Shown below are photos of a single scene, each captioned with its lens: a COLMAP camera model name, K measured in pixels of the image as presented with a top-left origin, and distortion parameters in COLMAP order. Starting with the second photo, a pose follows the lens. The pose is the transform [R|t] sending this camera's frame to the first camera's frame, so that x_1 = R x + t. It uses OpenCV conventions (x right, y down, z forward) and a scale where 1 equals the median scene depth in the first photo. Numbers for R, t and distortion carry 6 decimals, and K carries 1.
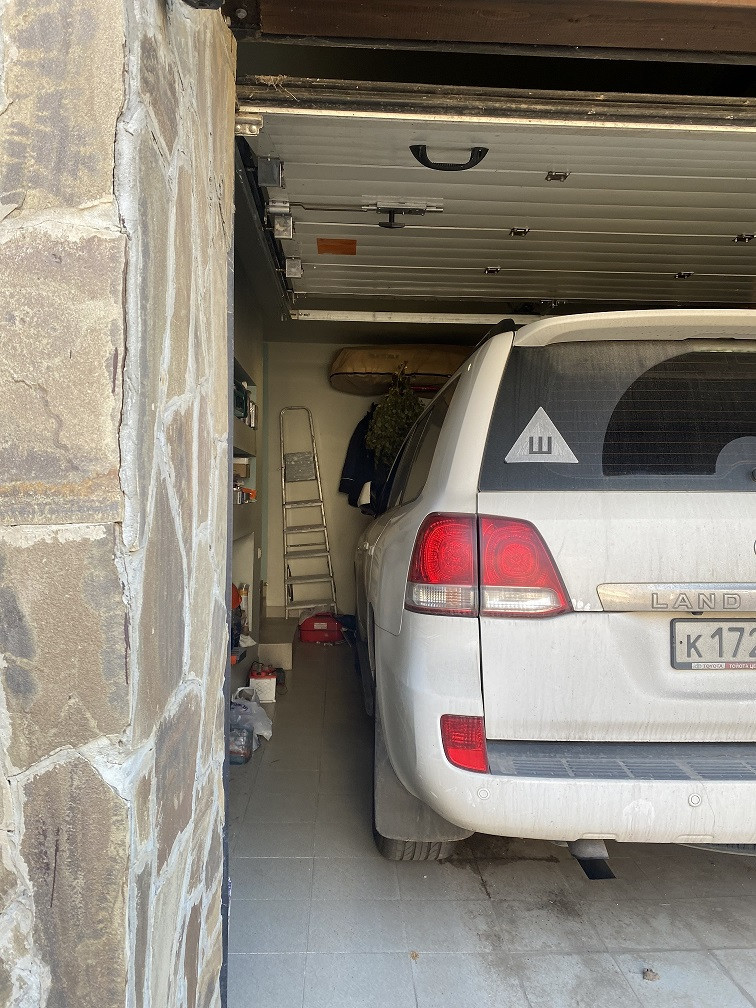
lens RADIAL K [[758.2, 0, 378.0], [0, 758.2, 504.0], [0, 0, 1]] dist [0.075895, -0.093754]
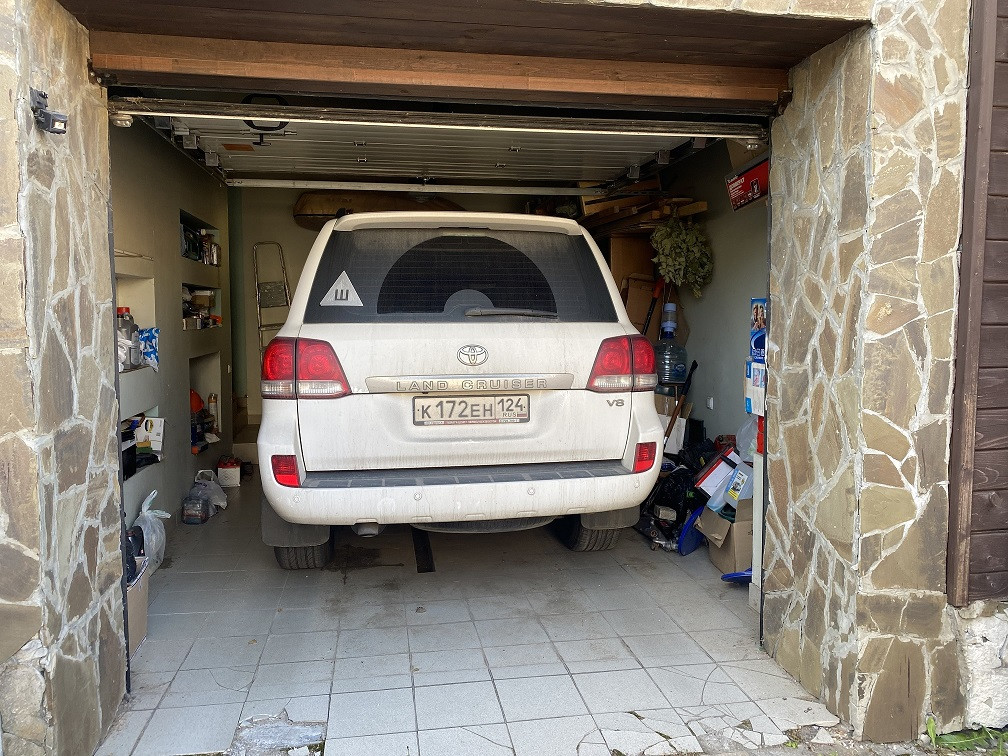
lens RADIAL K [[780.0, 0, 494.2], [0, 780.0, 367.6], [0, 0, 1]] dist [0.107105, -0.093387]
pose [[0.996019, -0.019993, 0.086866, 0.414725], [0.014695, 0.998017, 0.061204, -0.020659], [-0.087918, -0.059684, 0.994338, -0.763449]]
